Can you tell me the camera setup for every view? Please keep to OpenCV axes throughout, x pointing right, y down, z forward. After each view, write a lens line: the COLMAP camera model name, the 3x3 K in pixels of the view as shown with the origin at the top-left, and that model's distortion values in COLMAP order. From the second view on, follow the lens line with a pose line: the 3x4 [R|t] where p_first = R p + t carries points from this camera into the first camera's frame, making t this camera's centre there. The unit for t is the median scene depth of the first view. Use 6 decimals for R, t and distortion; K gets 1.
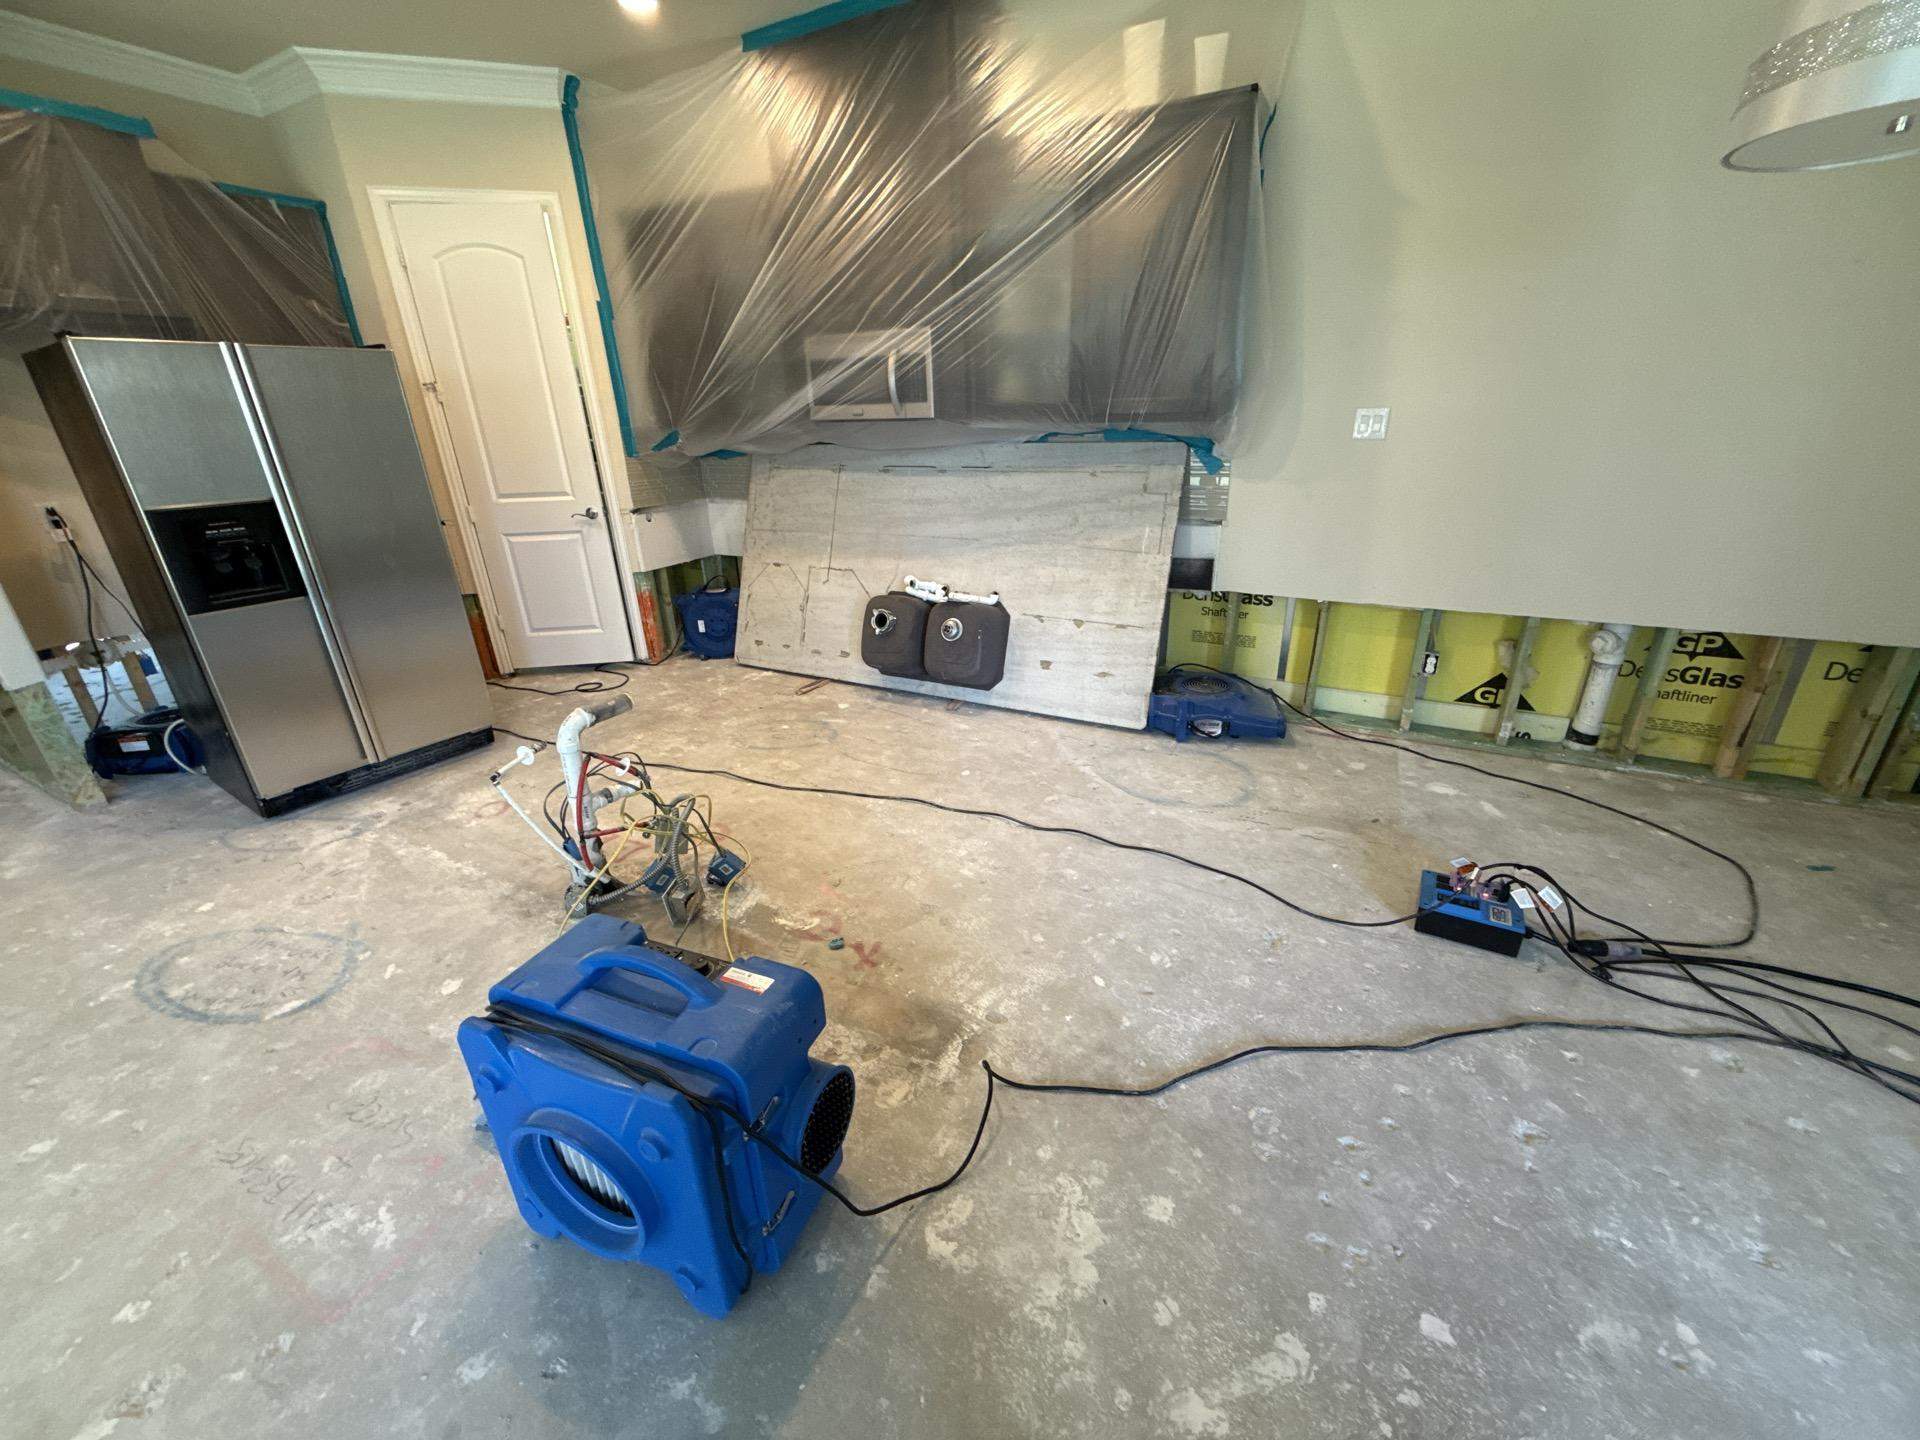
lens RADIAL K [[764.1, 0, 960.0], [0, 764.1, 720.0], [0, 0, 1]] dist [-0.002245, -0.000382]
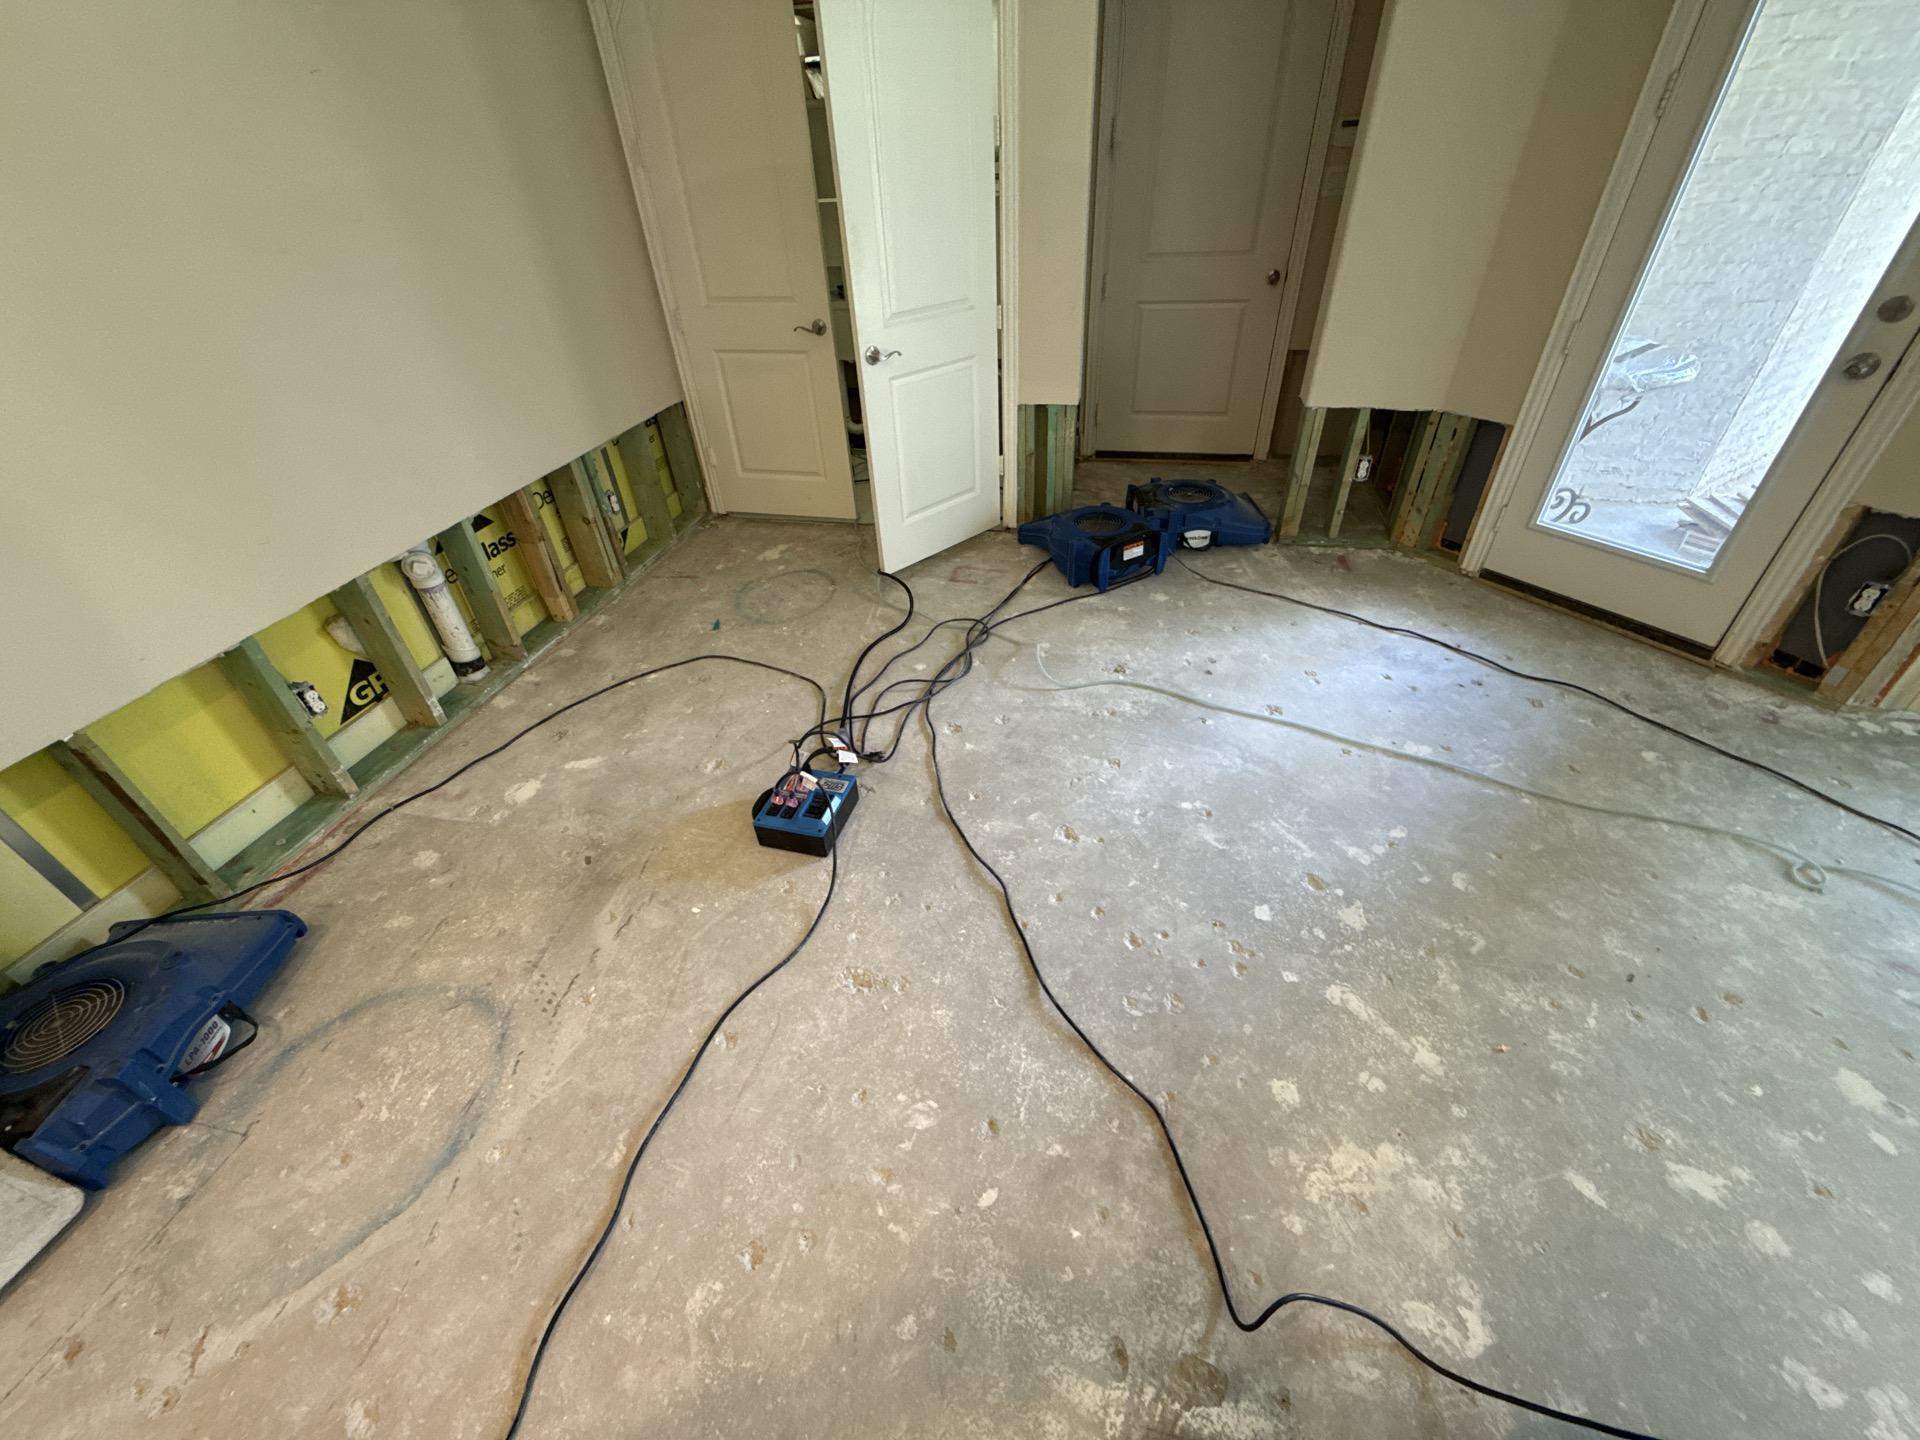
lens RADIAL K [[756.6, 0, 960.0], [0, 756.6, 720.0], [0, 0, 1]] dist [0.001040, -0.000402]
pose [[-0.271977, -0.551990, 0.788249, -0.077428], [0.407641, 0.675915, 0.613977, -0.263175], [-0.871698, 0.488310, 0.041180, 0.537390]]
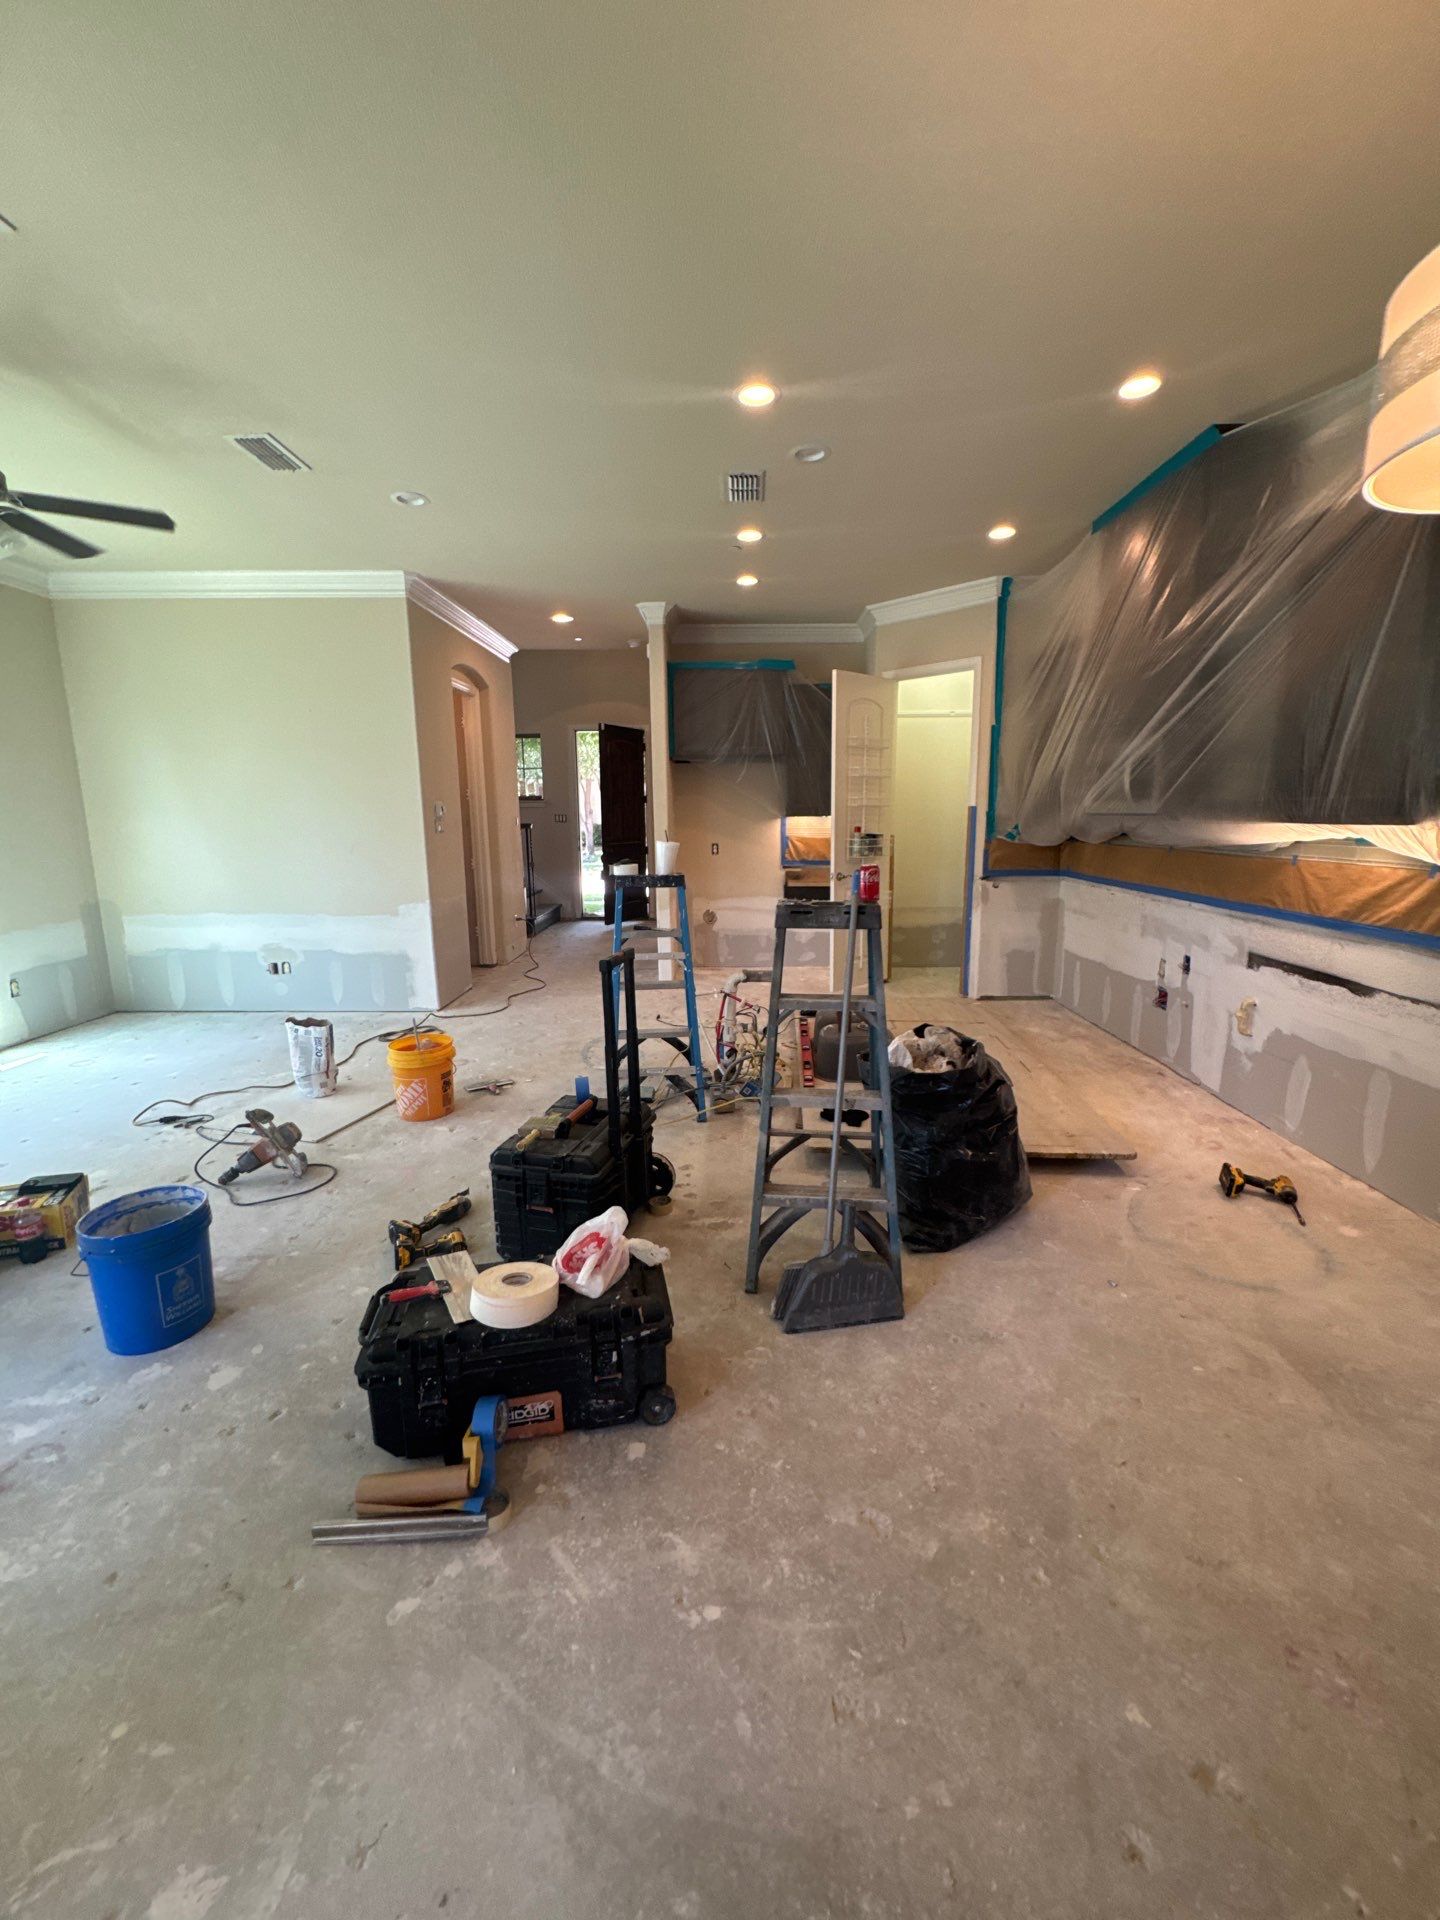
lens RADIAL K [[756.6, 0, 720.0], [0, 756.6, 960.0], [0, 0, 1]] dist [0.001040, -0.000402]
pose [[0.465519, 0.191565, -0.864057, 0.741599], [-0.339039, 0.940417, 0.025834, -0.050454], [0.817523, 0.280923, 0.502730, 0.082562]]
